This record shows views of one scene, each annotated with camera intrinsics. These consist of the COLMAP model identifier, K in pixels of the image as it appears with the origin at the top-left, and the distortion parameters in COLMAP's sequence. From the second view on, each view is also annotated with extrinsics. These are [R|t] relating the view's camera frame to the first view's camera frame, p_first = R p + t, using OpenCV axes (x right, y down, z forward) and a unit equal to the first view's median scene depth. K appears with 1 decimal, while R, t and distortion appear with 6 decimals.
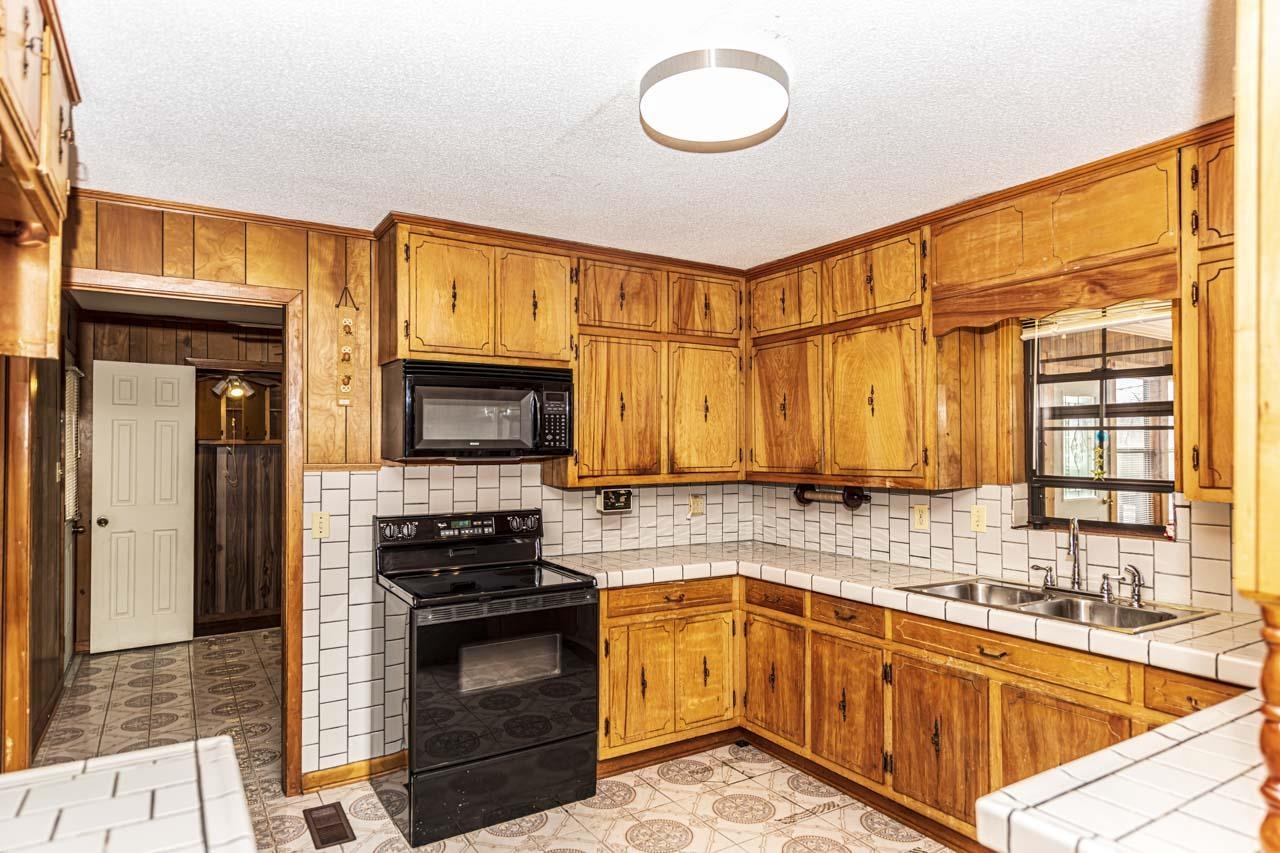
lens RADIAL K [[749.7, 0, 641.1], [0, 749.7, 430.9], [0, 0, 1]] dist [0.002623, 0.000478]
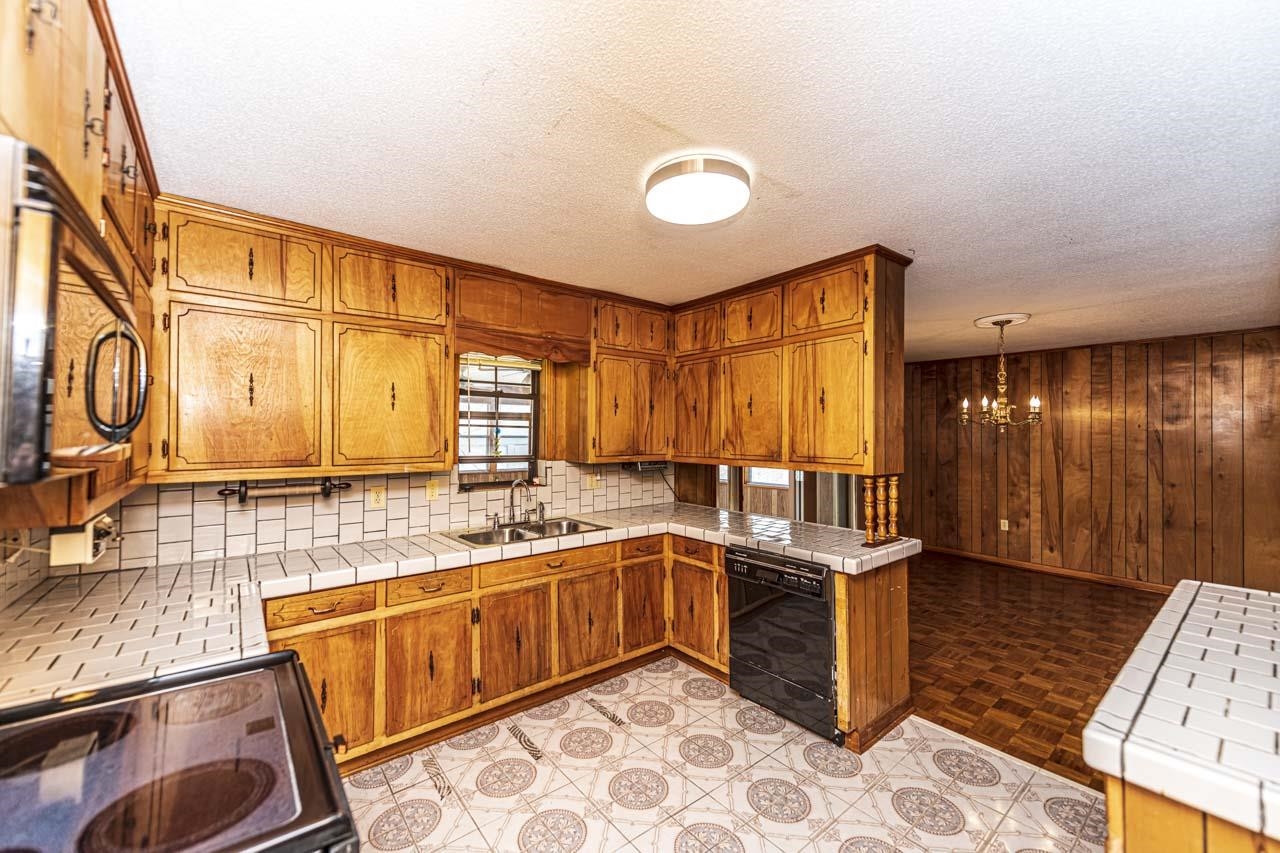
lens RADIAL K [[503.2, 0, 640.0], [0, 503.2, 426.5], [0, 0, 1]] dist [-0.000273, -0.000082]
pose [[-0.129754, 0.020437, 0.991336, -0.542211], [-0.024171, 0.999425, -0.023768, 0.015585], [-0.991252, -0.027046, -0.129186, 0.817707]]
